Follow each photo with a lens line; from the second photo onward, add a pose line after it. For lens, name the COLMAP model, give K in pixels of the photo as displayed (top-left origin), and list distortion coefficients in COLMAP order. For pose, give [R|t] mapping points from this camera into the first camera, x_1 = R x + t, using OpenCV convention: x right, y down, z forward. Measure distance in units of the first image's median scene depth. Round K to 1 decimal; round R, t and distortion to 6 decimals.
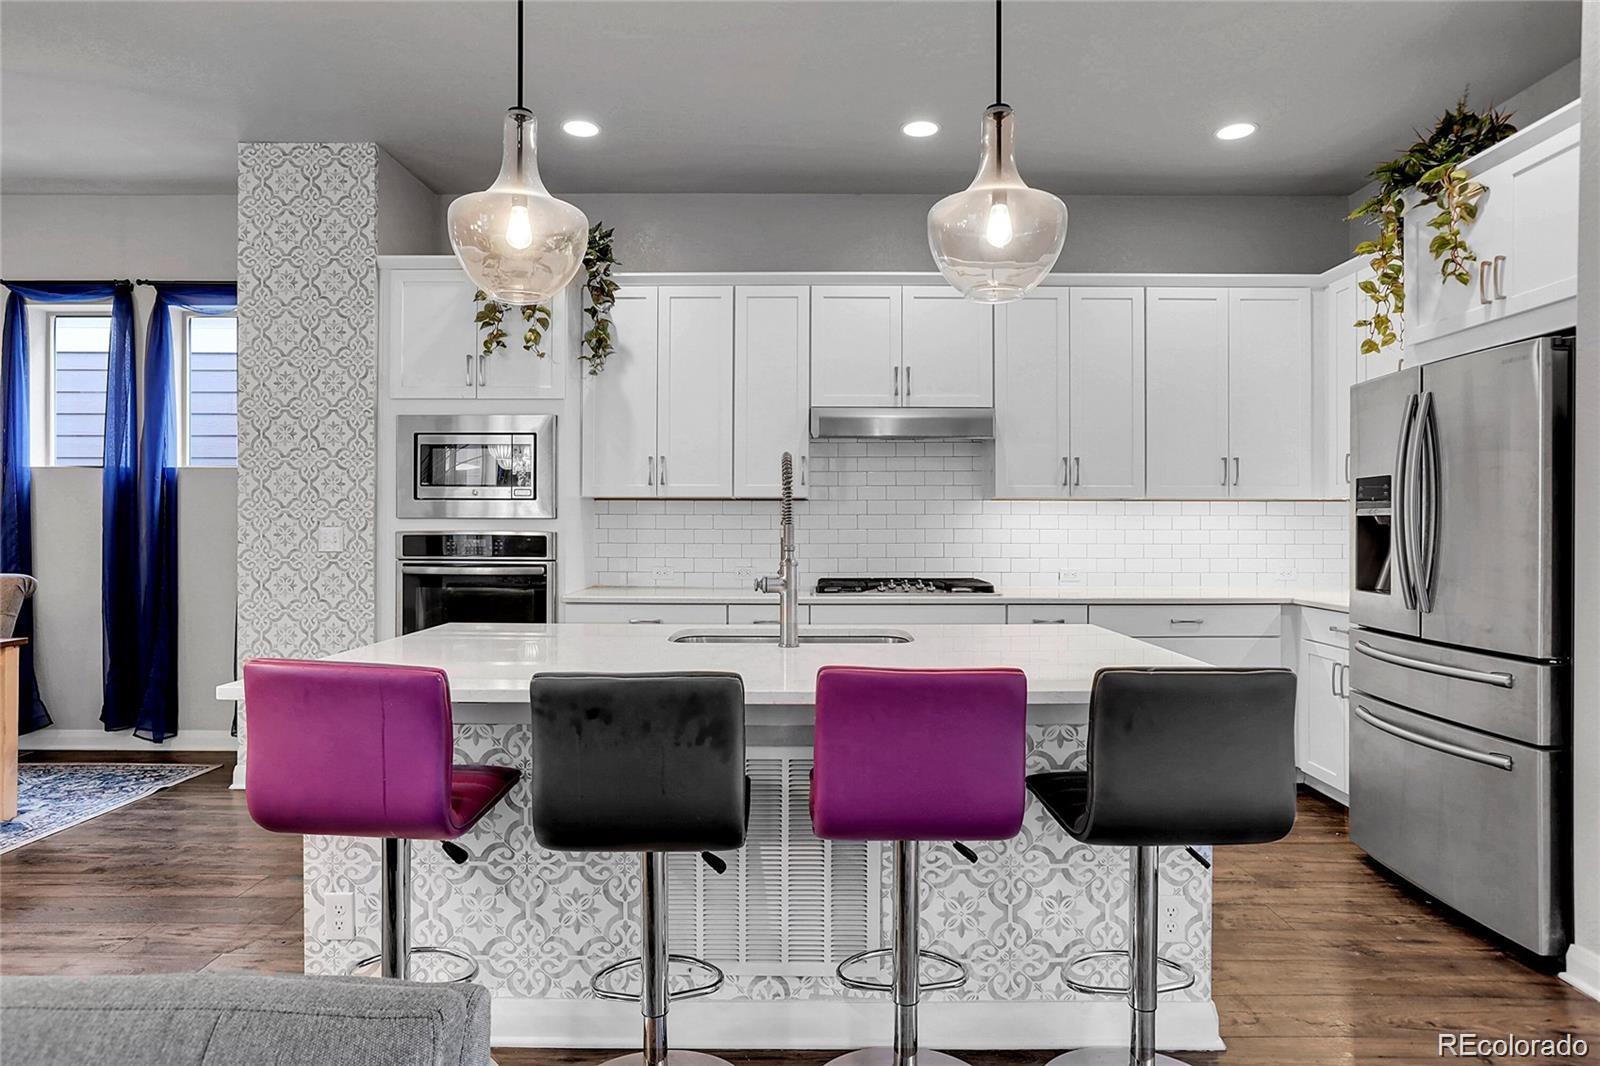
lens RADIAL K [[745.2, 0, 800.0], [0, 745.2, 533.0], [0, 0, 1]] dist [-0.001653, -0.000133]
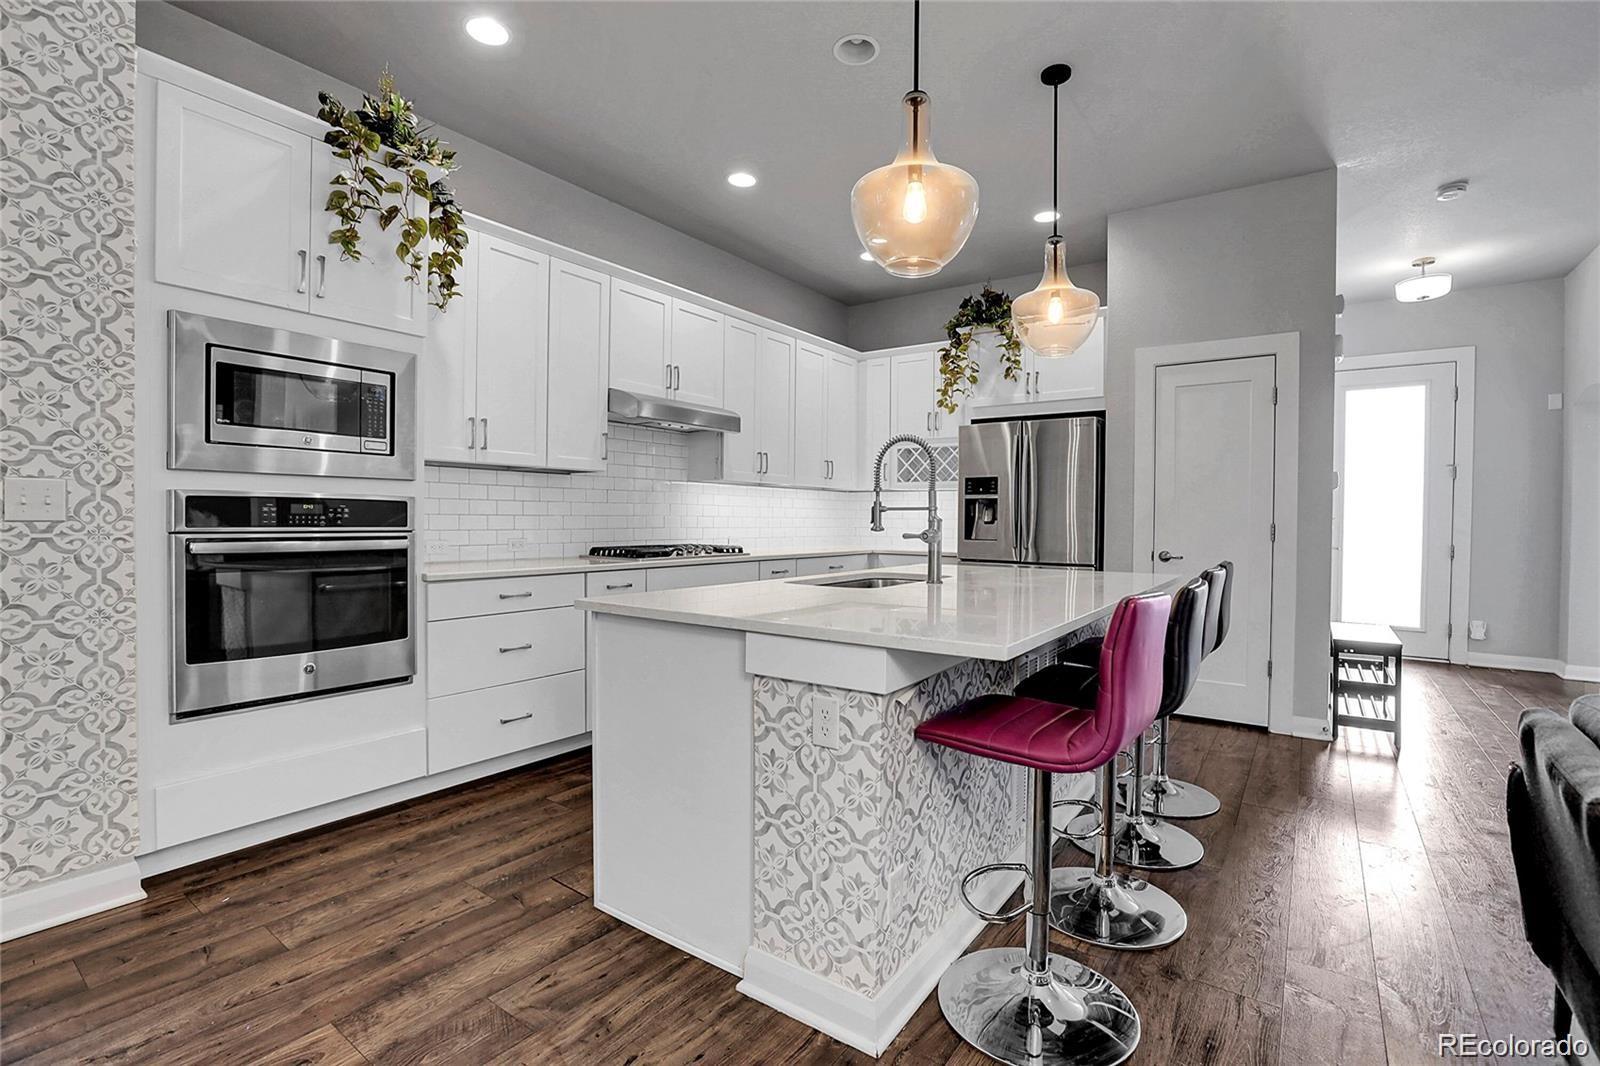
lens RADIAL K [[728.1, 0, 800.0], [0, 728.1, 533.0], [0, 0, 1]] dist [0.001084, 0.000270]
pose [[0.567584, -0.012930, 0.823214, -0.753523], [0.002369, 0.999898, 0.014072, 0.027999], [-0.823312, -0.006037, 0.567557, 0.190278]]
